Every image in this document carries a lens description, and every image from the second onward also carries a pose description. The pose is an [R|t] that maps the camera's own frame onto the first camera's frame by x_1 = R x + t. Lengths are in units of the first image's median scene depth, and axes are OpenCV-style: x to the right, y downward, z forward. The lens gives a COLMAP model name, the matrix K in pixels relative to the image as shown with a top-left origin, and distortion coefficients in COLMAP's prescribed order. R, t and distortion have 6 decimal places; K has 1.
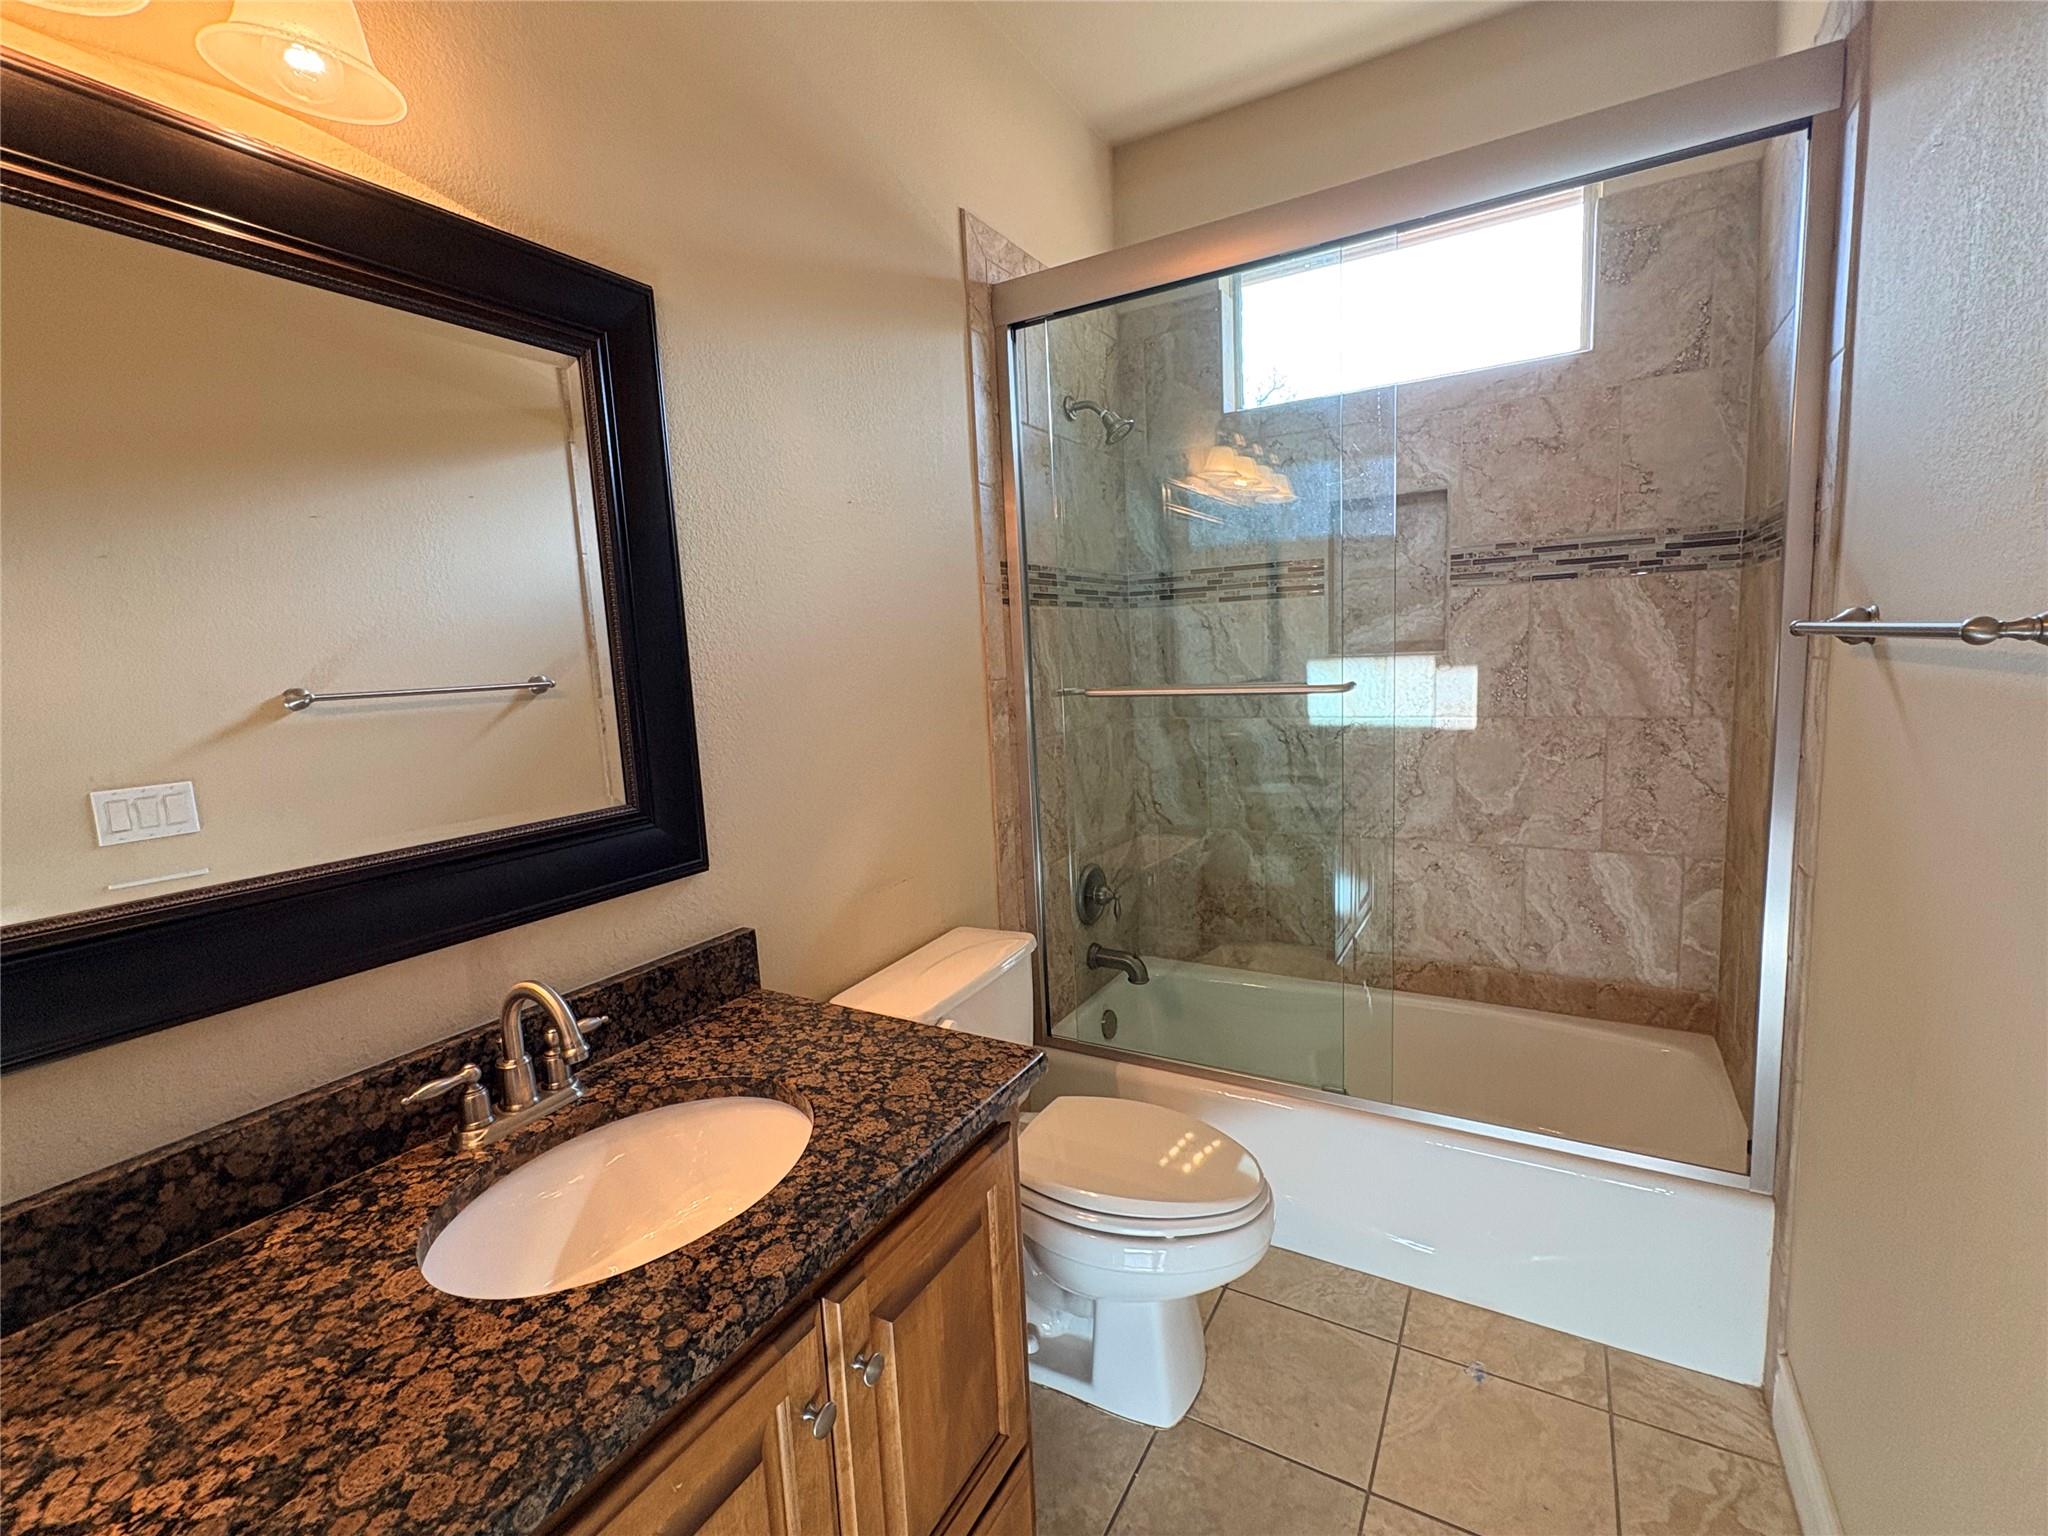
lens RADIAL K [[892.6, 0, 1026.8], [0, 892.6, 768.7], [0, 0, 1]] dist [0.000533, 0.000065]
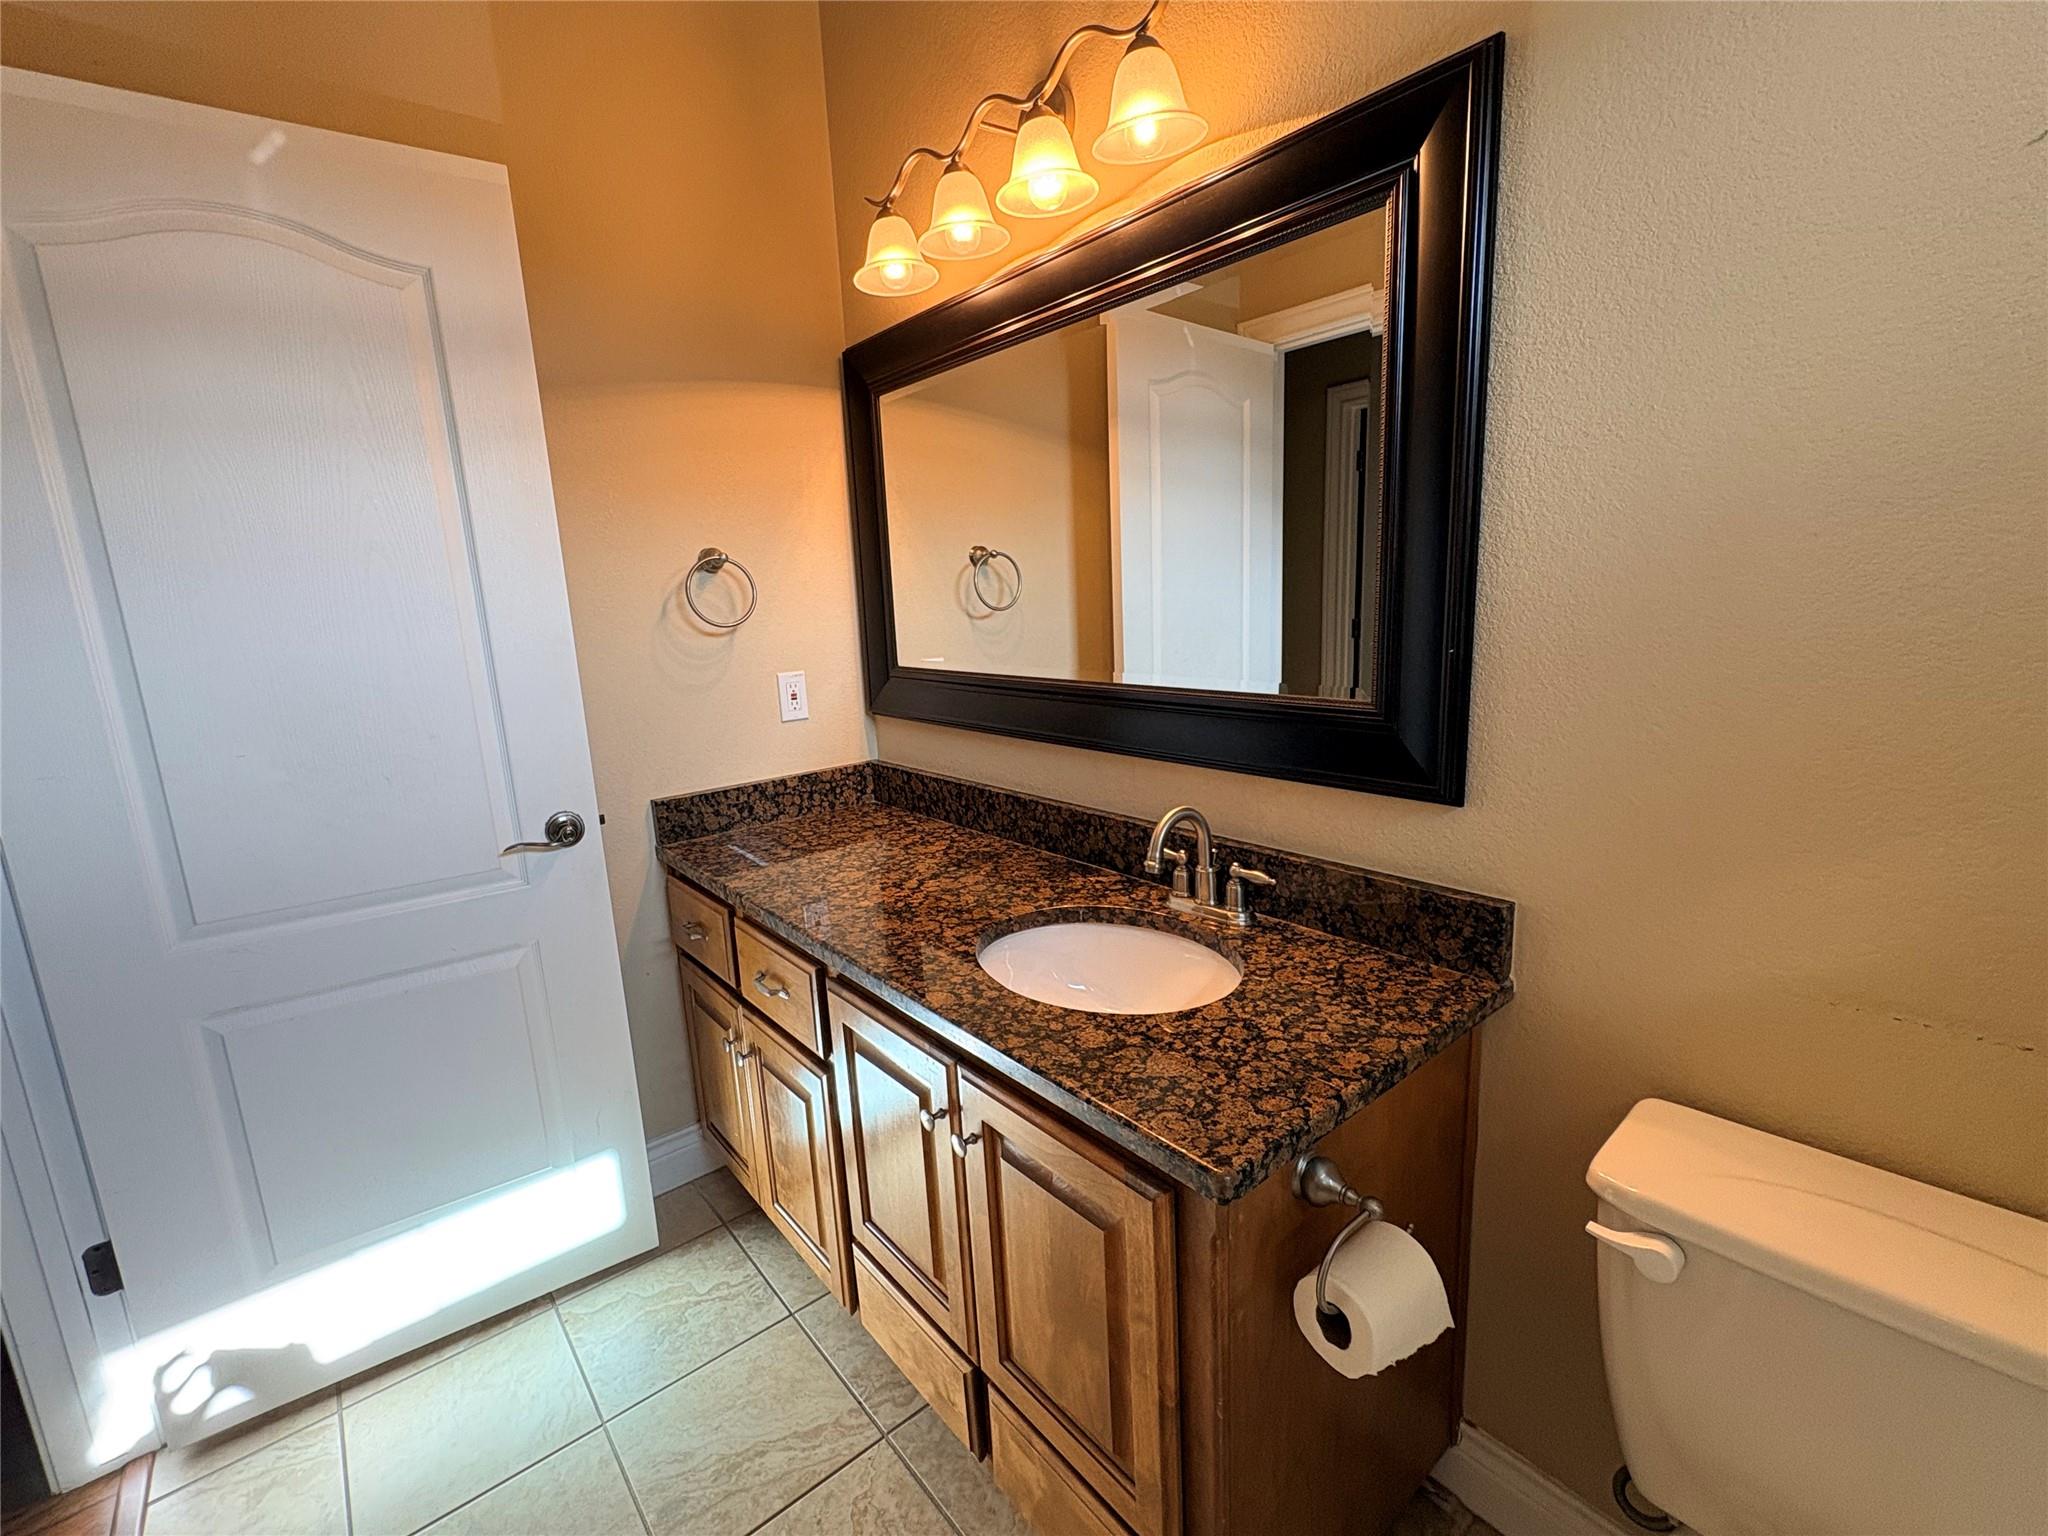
lens RADIAL K [[892.6, 0, 1027.4], [0, 892.6, 761.8], [0, 0, 1]] dist [0.000533, 0.000065]
pose [[-0.339250, 0.241011, -0.909298, 0.682435], [-0.063297, 0.958583, 0.277689, -0.170663], [0.938564, 0.151762, -0.309944, 1.179499]]
